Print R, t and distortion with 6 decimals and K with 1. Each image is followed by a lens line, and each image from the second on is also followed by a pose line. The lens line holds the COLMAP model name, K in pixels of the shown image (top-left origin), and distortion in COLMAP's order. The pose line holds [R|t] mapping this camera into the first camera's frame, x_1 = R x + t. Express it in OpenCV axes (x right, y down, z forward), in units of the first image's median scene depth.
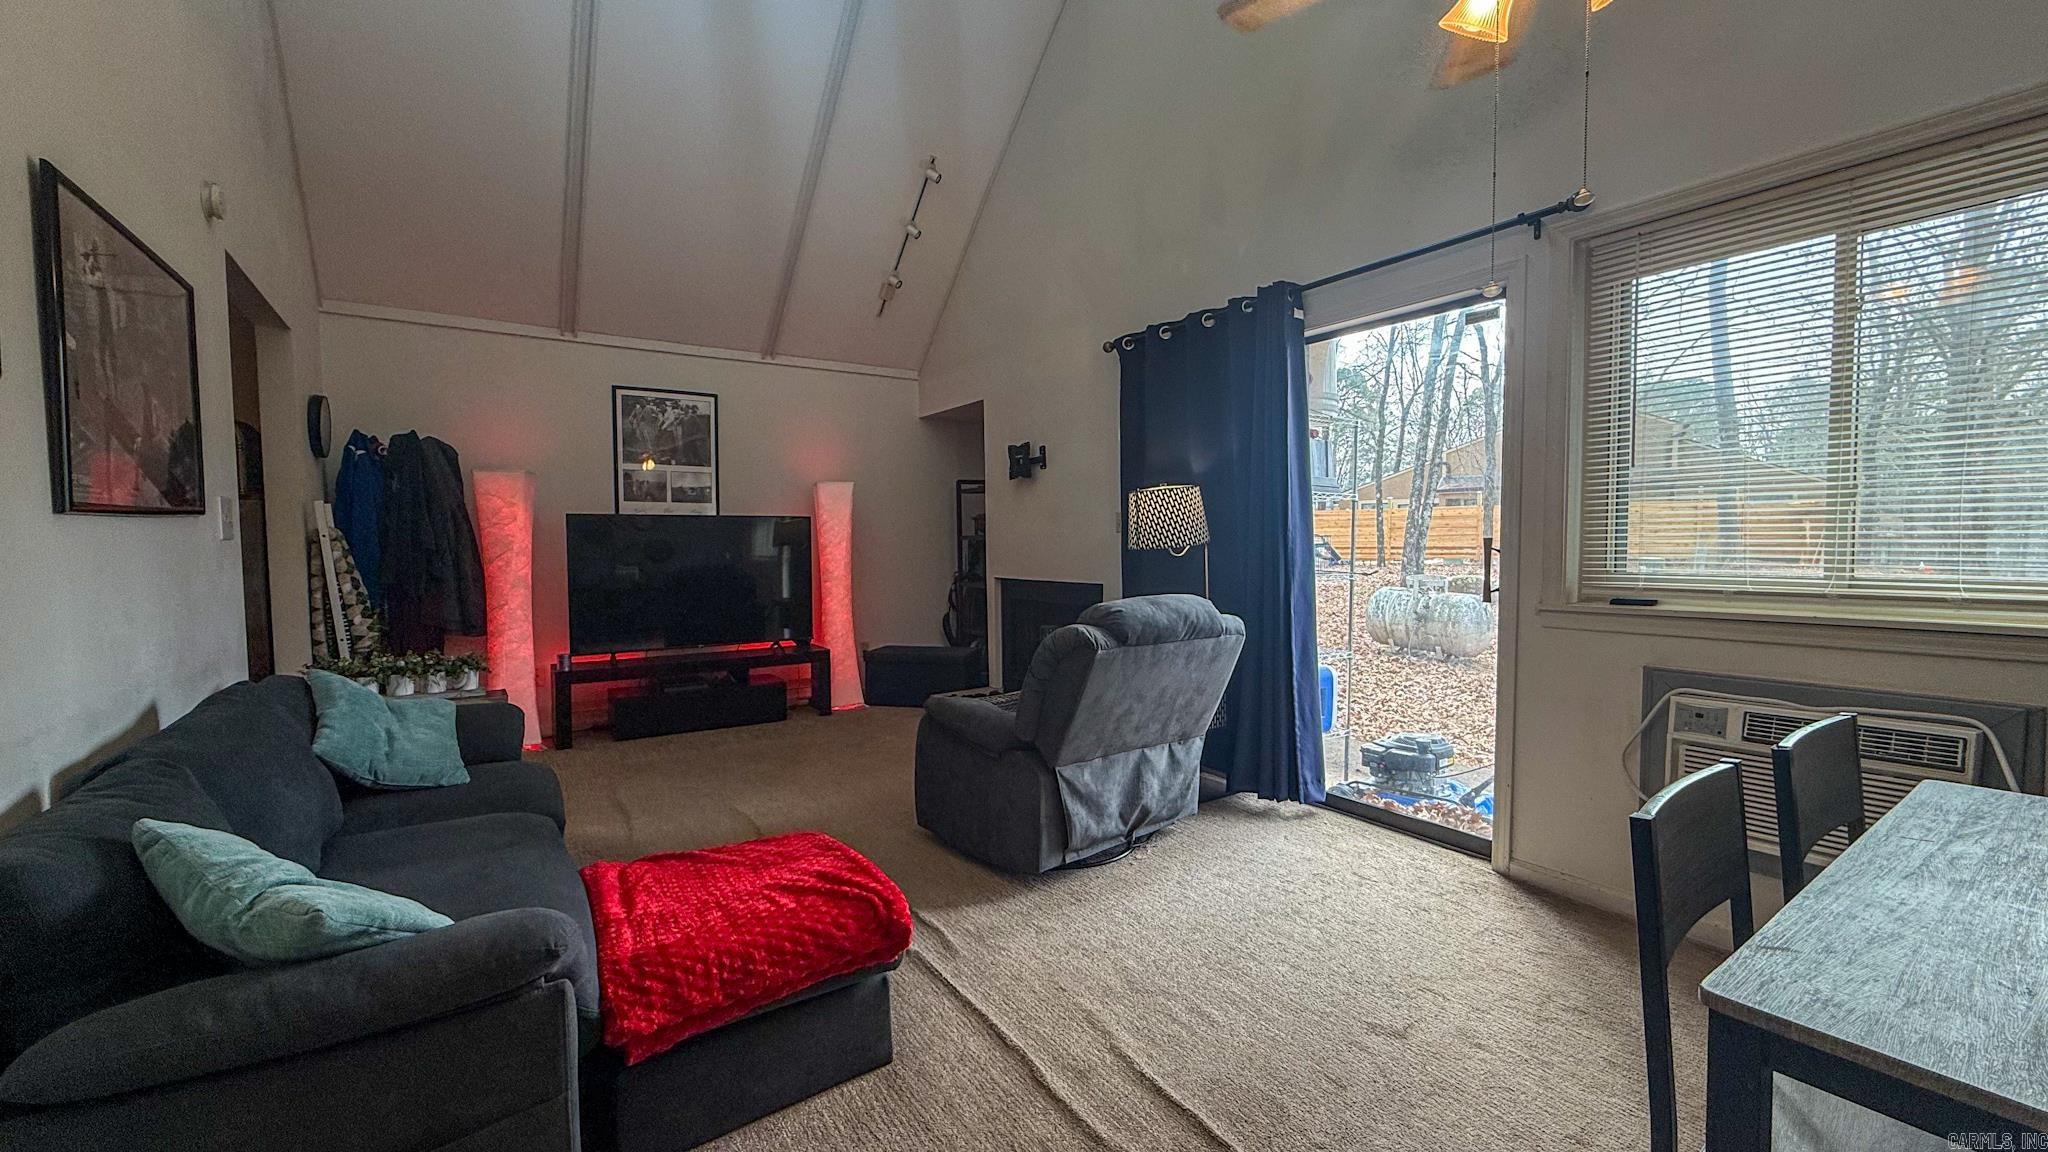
lens RADIAL K [[811.6, 0, 1025.0], [0, 811.6, 574.1], [0, 0, 1]] dist [0.000722, 0.000170]
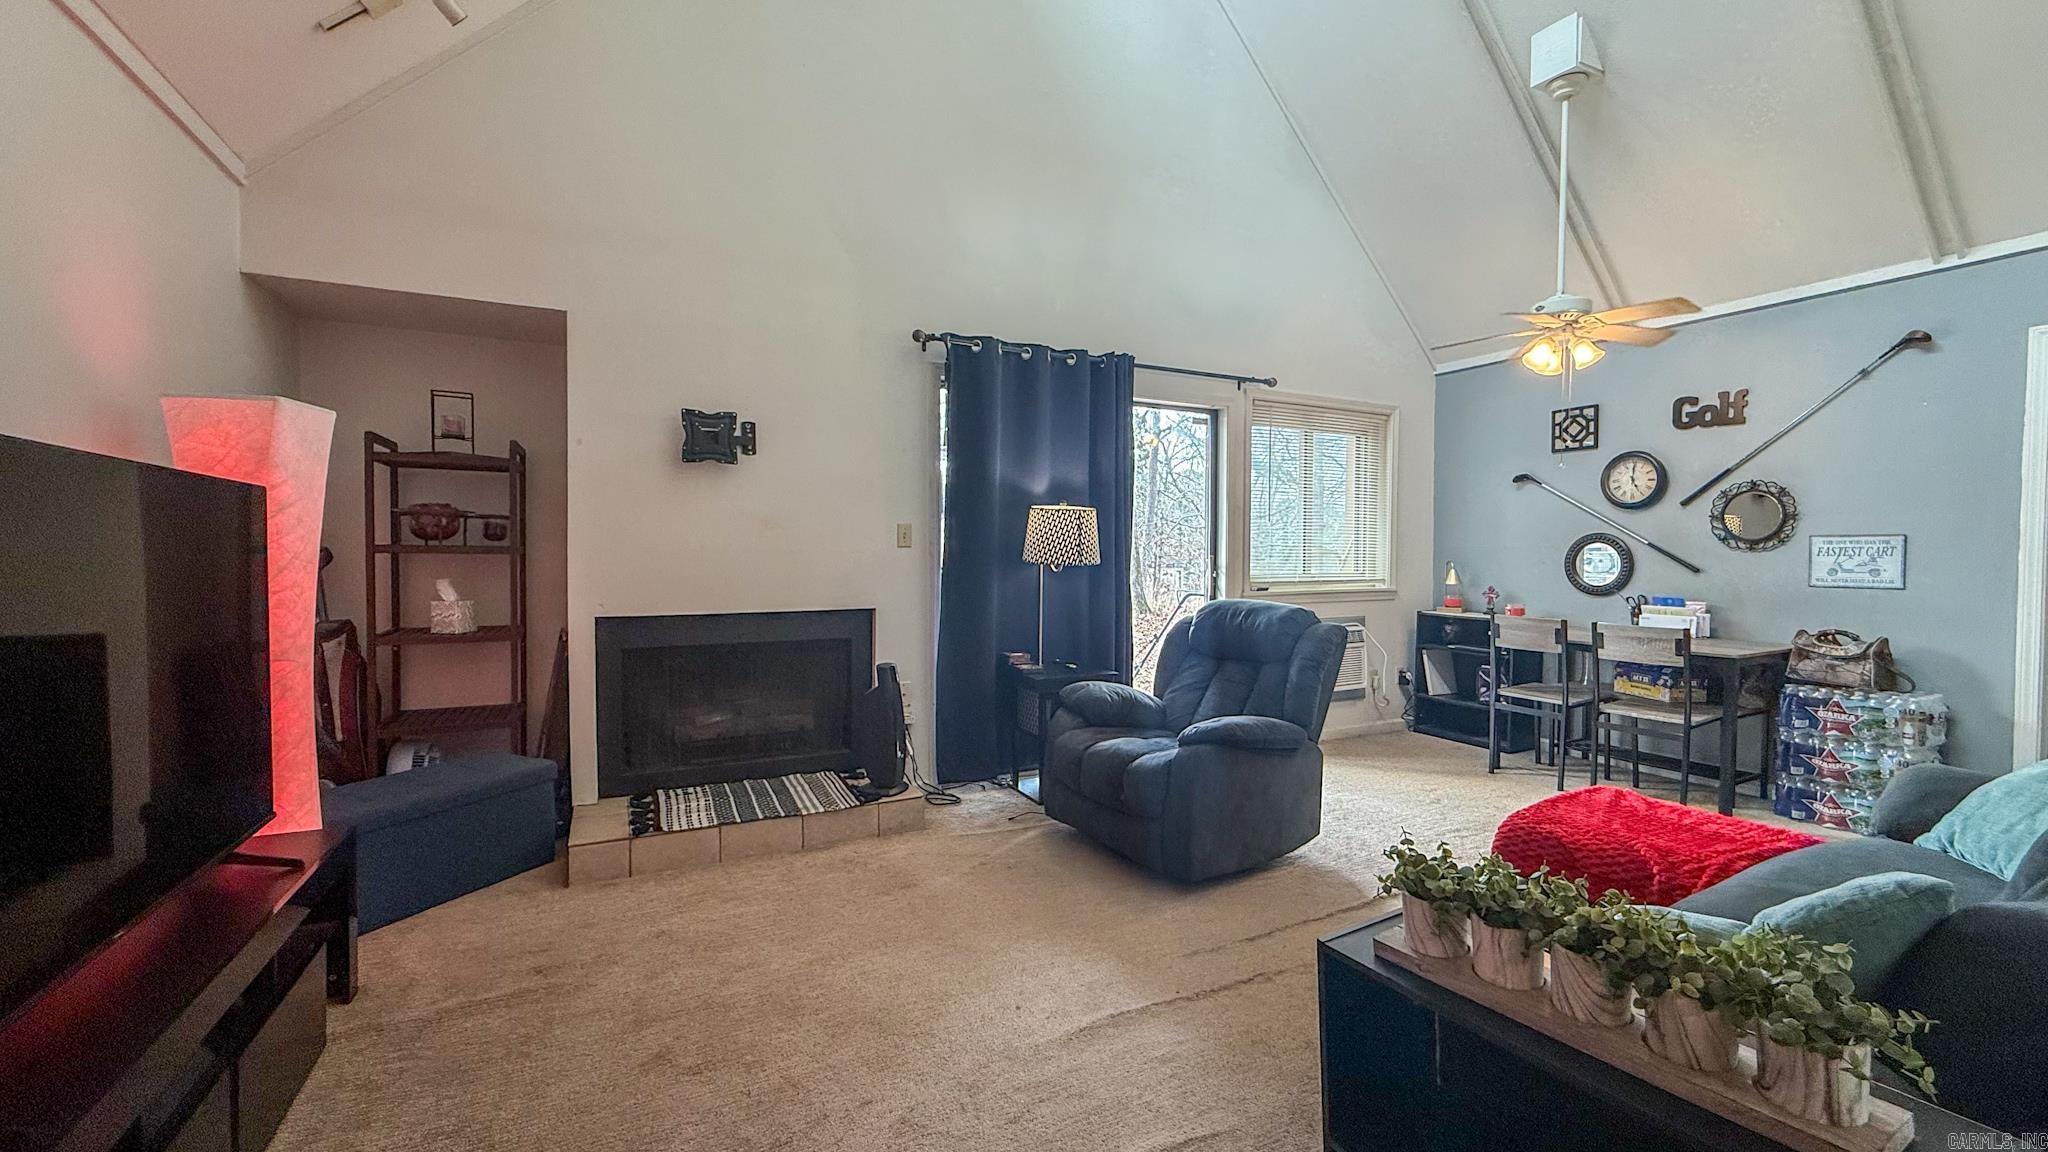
lens RADIAL K [[811.6, 0, 1022.5], [0, 811.6, 574.5], [0, 0, 1]] dist [0.000722, 0.000170]
pose [[0.127366, -0.013603, 0.991763, -0.840785], [0.040671, 0.999137, 0.008481, -0.026172], [-0.991022, 0.039255, 0.127809, 0.867092]]
